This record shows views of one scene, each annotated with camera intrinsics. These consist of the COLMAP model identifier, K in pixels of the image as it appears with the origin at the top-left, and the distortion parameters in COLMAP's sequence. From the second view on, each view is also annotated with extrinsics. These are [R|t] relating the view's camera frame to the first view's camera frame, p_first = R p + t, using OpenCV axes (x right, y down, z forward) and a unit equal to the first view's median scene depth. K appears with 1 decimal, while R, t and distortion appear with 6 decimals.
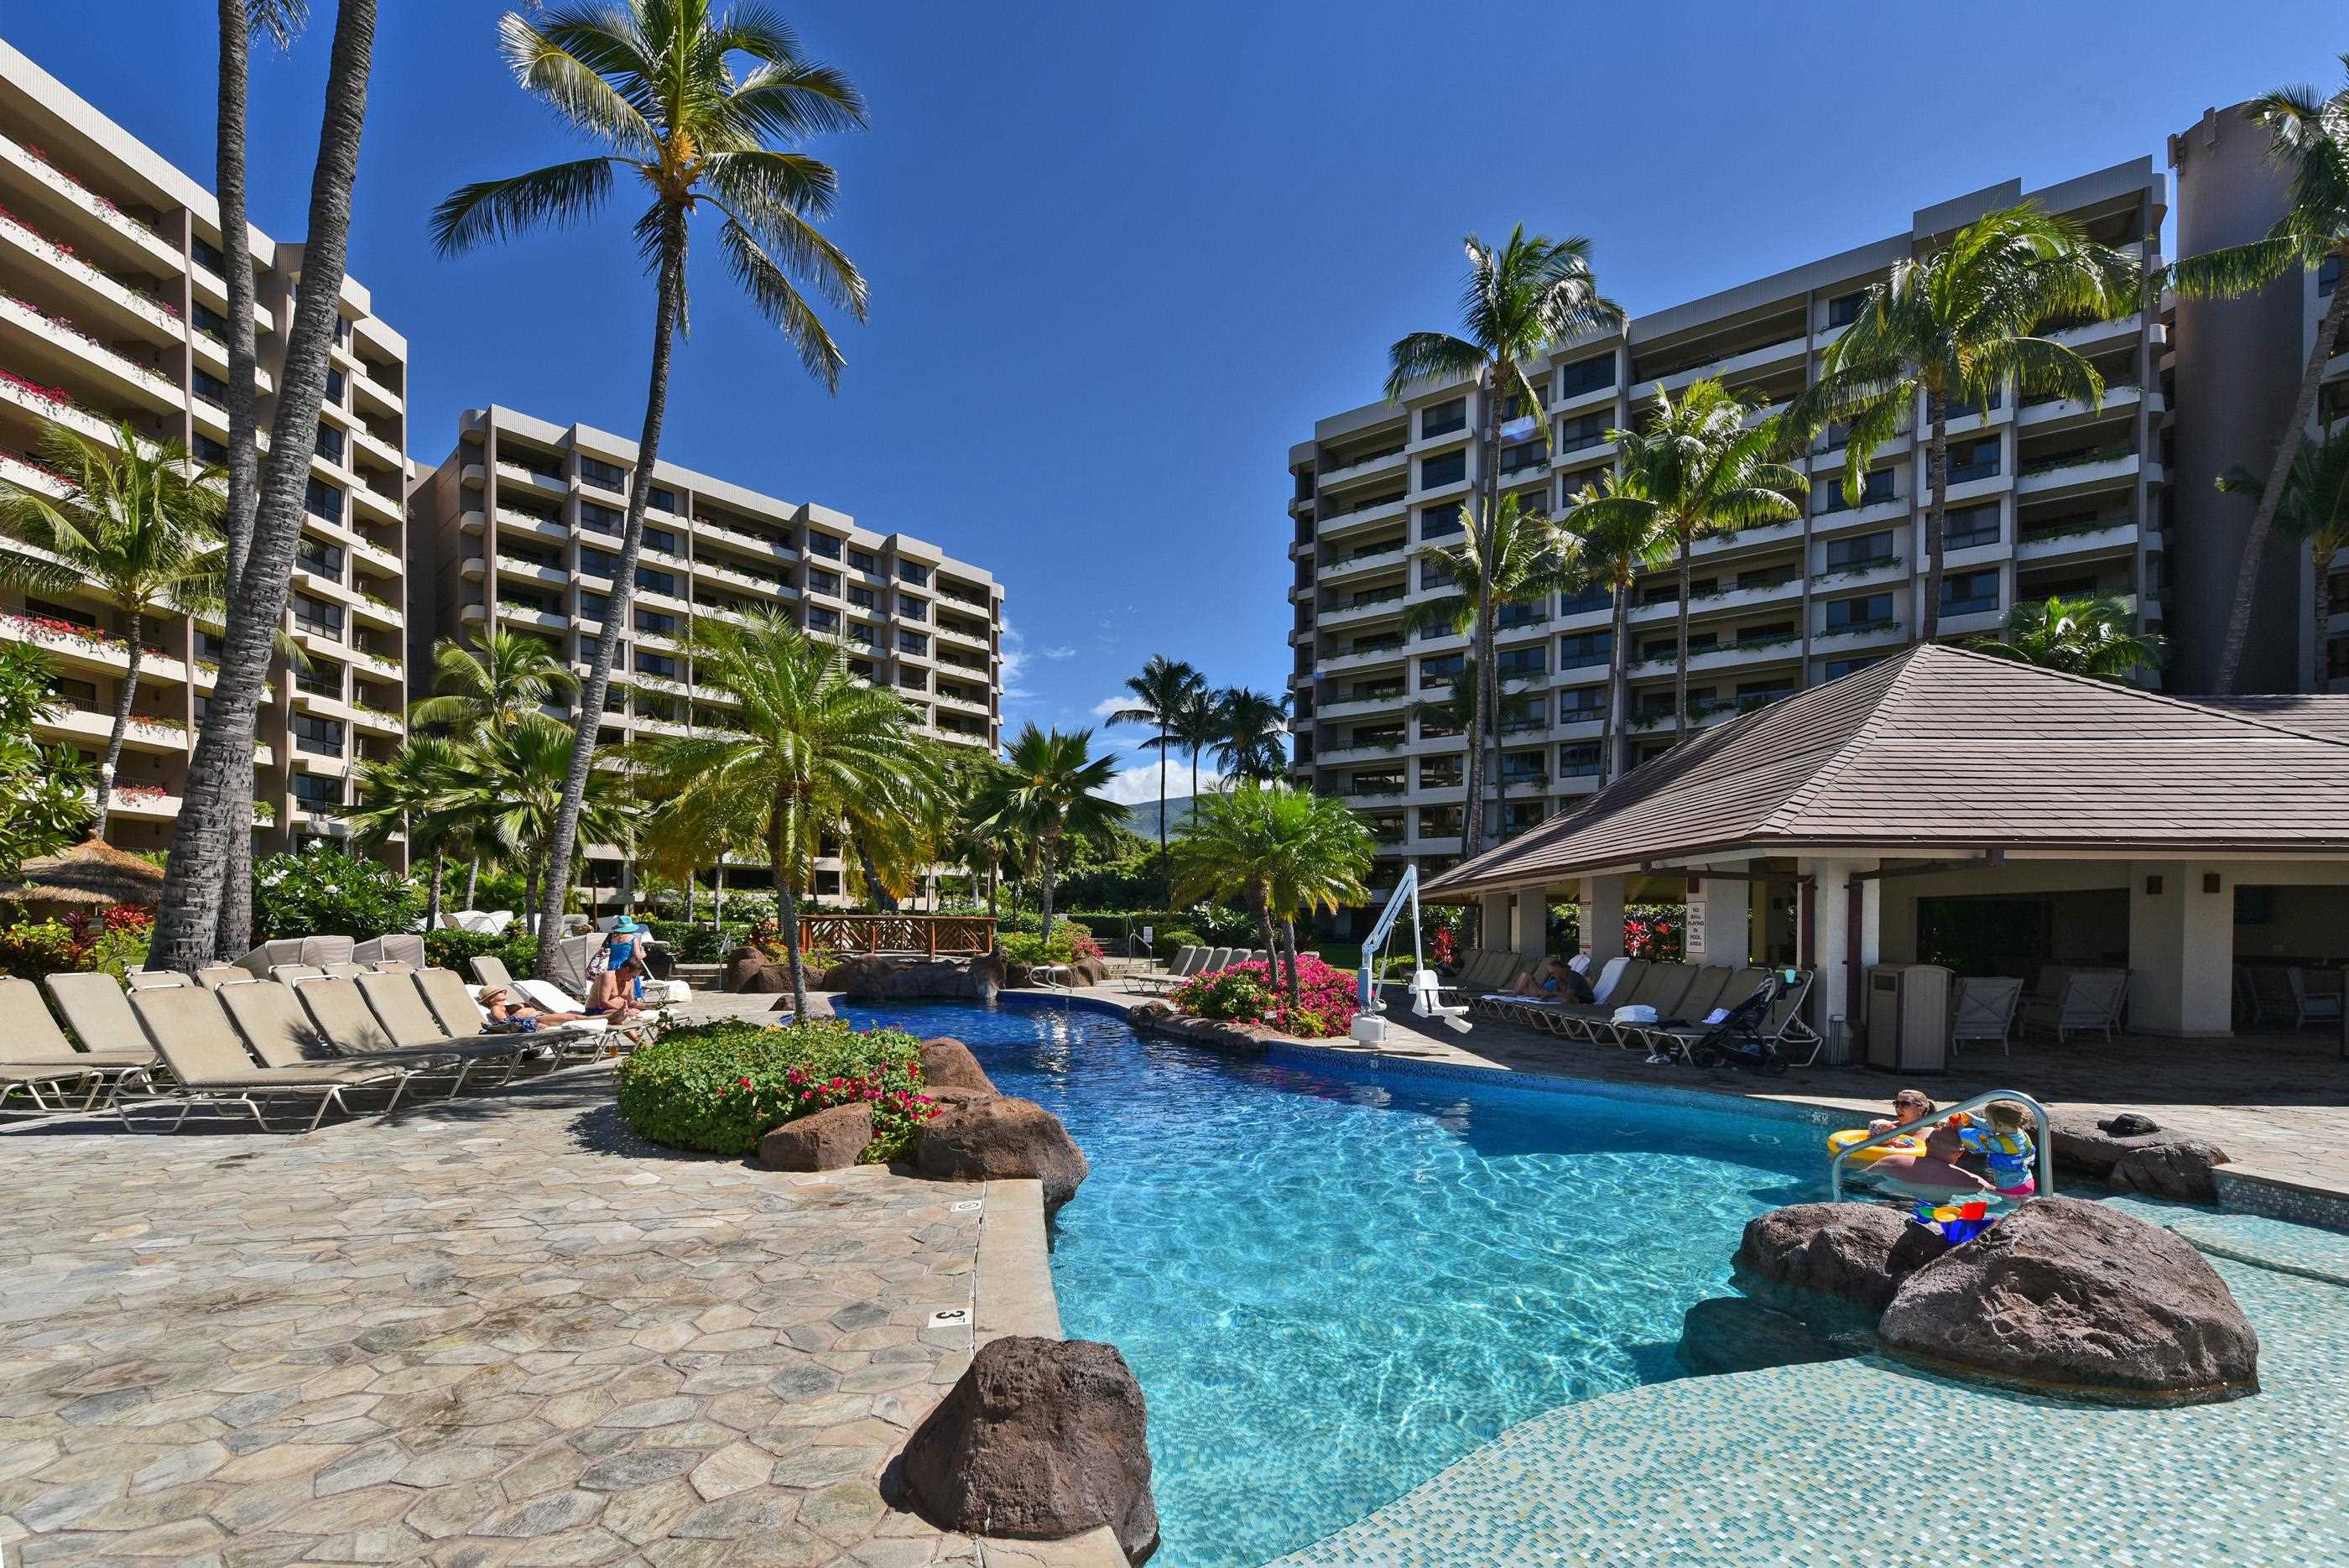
lens RADIAL K [[981.7, 0, 1175.1], [0, 981.7, 931.6], [0, 0, 1]] dist [0.001903, -0.006224]
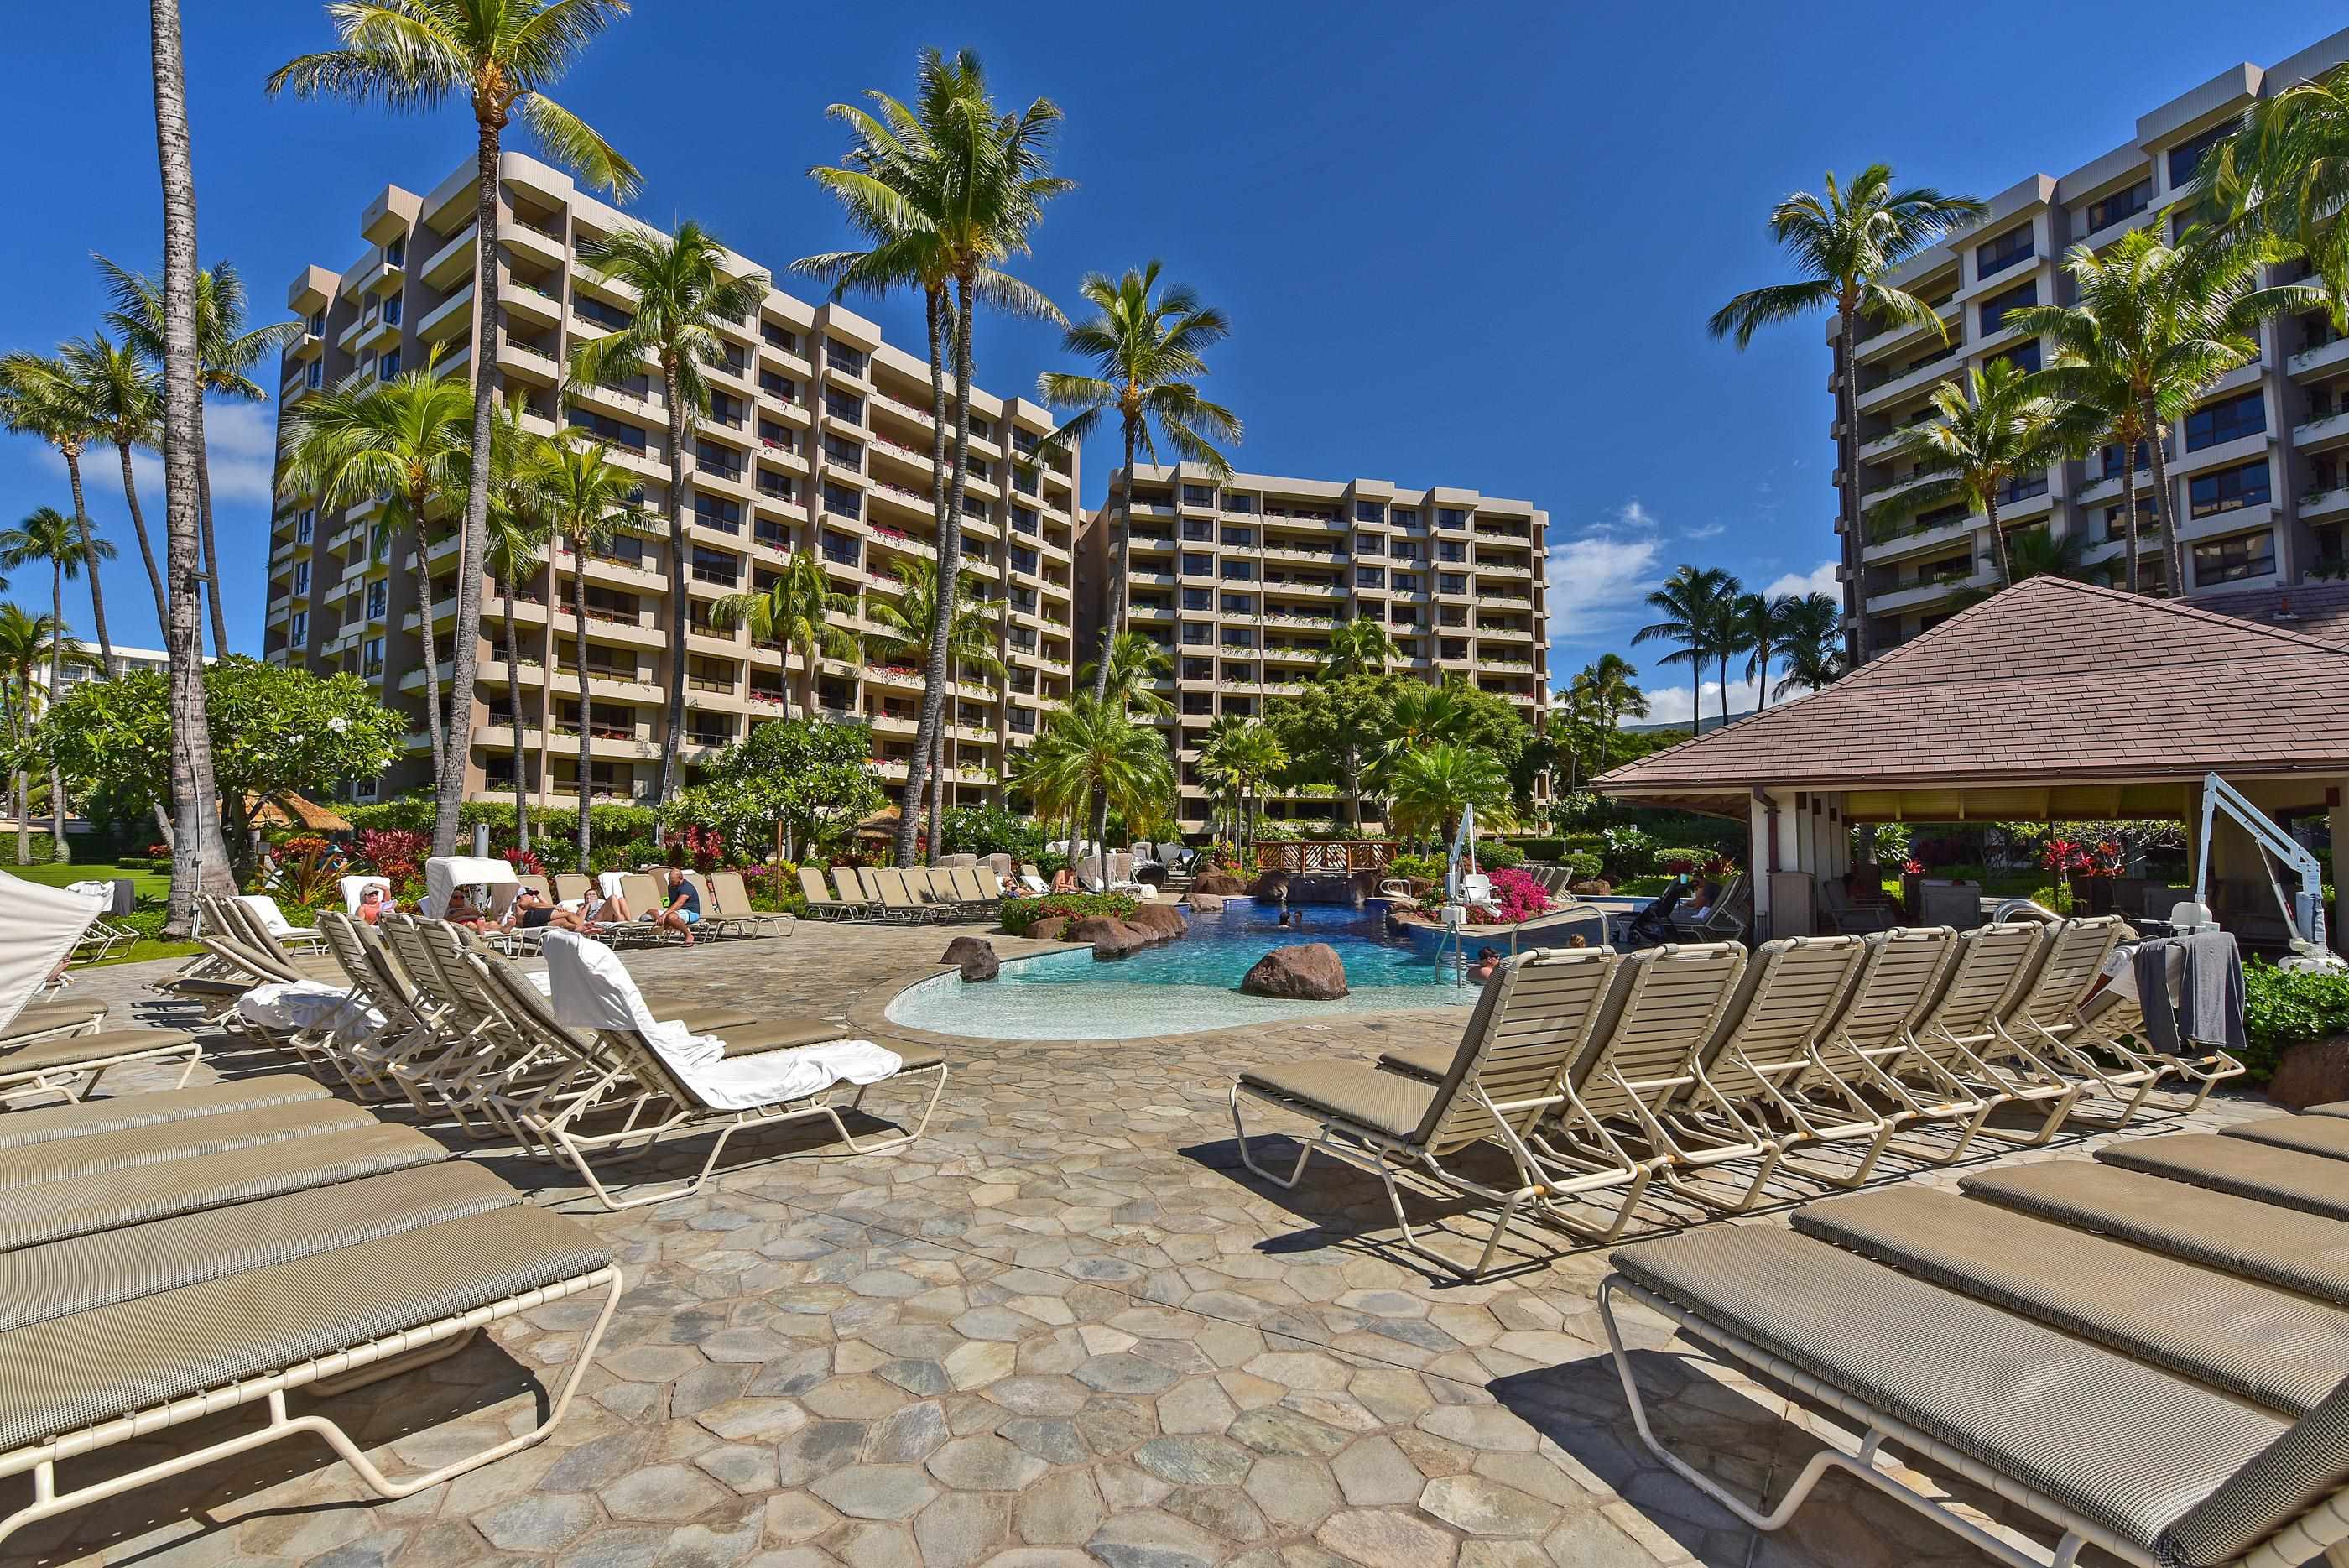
lens RADIAL K [[1060.9, 0, 1174.5], [0, 1060.9, 784.0], [0, 0, 1]] dist [-0.001144, -0.000341]
pose [[0.817420, -0.038505, -0.574753, 0.168966], [-0.001587, 0.997609, -0.069091, 0.002913], [0.576040, 0.057389, 0.815405, -0.119560]]
